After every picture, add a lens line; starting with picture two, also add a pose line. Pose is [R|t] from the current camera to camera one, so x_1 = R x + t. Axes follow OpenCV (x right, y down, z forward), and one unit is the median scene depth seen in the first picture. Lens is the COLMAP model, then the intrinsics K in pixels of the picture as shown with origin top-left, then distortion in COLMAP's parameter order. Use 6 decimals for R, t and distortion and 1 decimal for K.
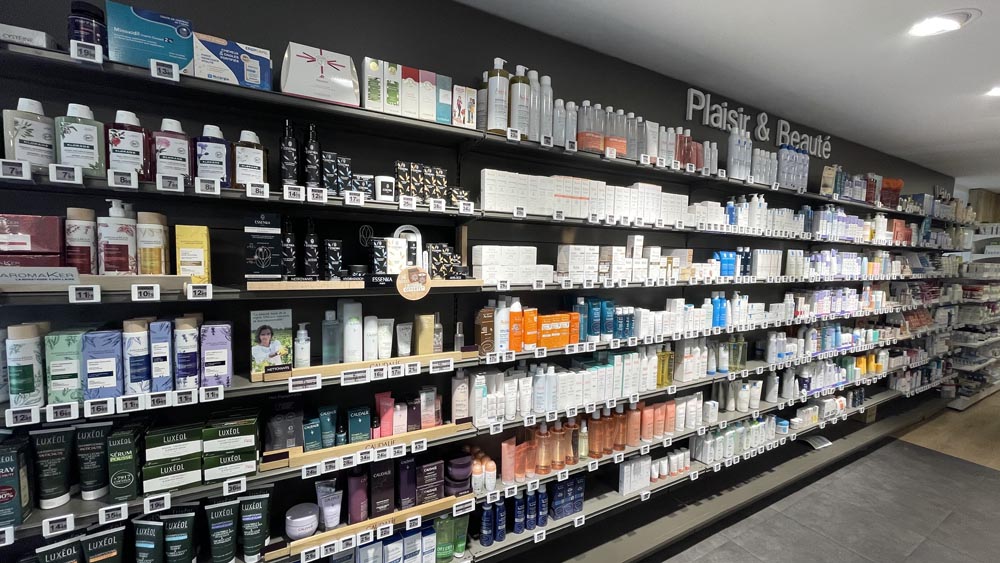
lens RADIAL K [[401.9, 0, 493.6], [0, 401.9, 286.6], [0, 0, 1]] dist [-0.004145, 0.000894]
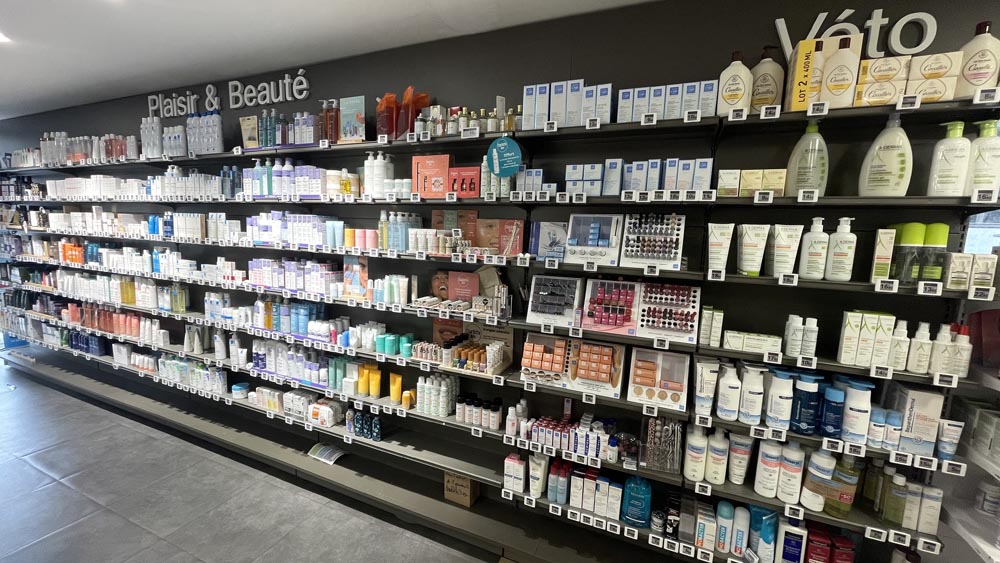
lens RADIAL K [[401.9, 0, 493.0], [0, 401.9, 279.2], [0, 0, 1]] dist [-0.004145, 0.000894]
pose [[0.601044, 0.103207, -0.792524, 1.986208], [-0.083720, 0.994302, 0.065992, -0.050839], [0.794819, 0.026686, 0.606259, 0.946318]]
